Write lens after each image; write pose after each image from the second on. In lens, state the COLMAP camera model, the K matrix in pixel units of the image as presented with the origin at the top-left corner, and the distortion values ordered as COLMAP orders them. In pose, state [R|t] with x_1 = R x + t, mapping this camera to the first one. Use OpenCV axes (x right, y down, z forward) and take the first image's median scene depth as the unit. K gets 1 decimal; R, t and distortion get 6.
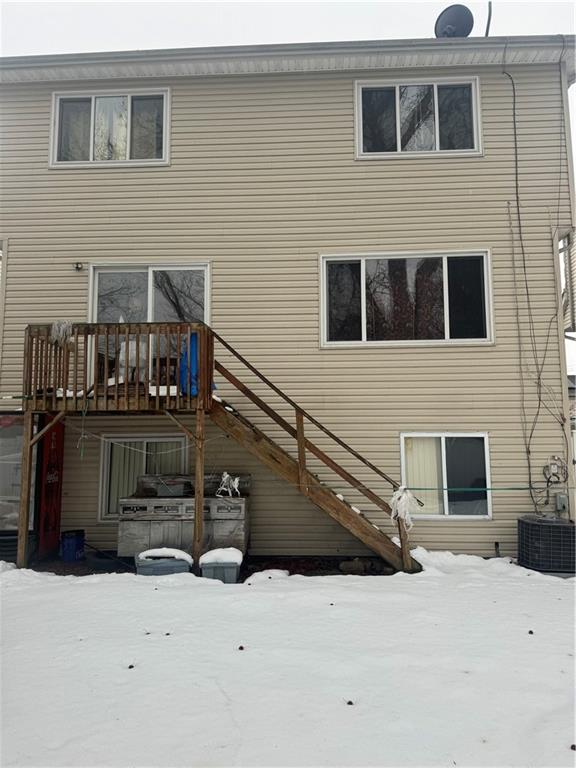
lens RADIAL K [[535.0, 0, 288.0], [0, 535.0, 384.0], [0, 0, 1]] dist [0.091085, -0.126242]
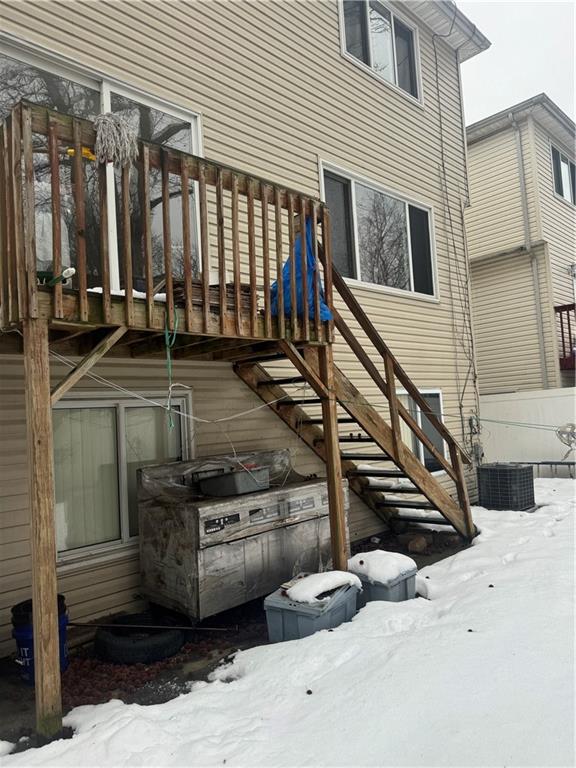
lens RADIAL K [[535.0, 0, 288.0], [0, 535.0, 384.0], [0, 0, 1]] dist [0.091085, -0.126242]
pose [[0.683204, 0.008631, 0.730177, -0.631500], [-0.029033, 0.999461, 0.015351, 0.083248], [-0.729650, -0.031687, 0.683086, 0.587741]]
